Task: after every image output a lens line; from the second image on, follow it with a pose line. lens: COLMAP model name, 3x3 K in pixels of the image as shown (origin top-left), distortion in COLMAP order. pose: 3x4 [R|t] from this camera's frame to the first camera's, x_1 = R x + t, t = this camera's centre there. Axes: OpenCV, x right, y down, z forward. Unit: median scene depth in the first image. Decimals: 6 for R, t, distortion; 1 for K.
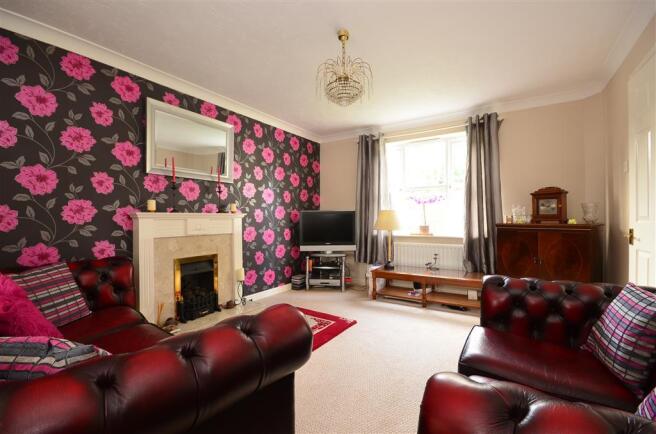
lens RADIAL K [[290.4, 0, 333.6], [0, 290.4, 215.3], [0, 0, 1]] dist [0.000306, -0.000633]
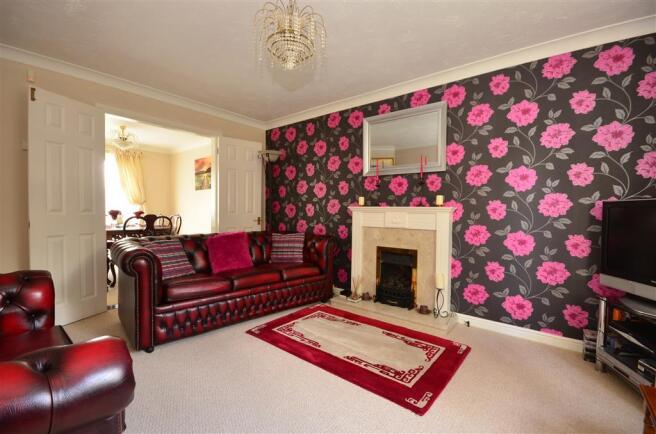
lens RADIAL K [[269.7, 0, 329.4], [0, 269.7, 213.7], [0, 0, 1]] dist [-0.011864, -0.000781]
pose [[-0.093317, 0.023487, -0.995359, 0.456122], [-0.001501, 0.999717, 0.023730, -0.004994], [0.995635, 0.003708, -0.093255, 0.745733]]
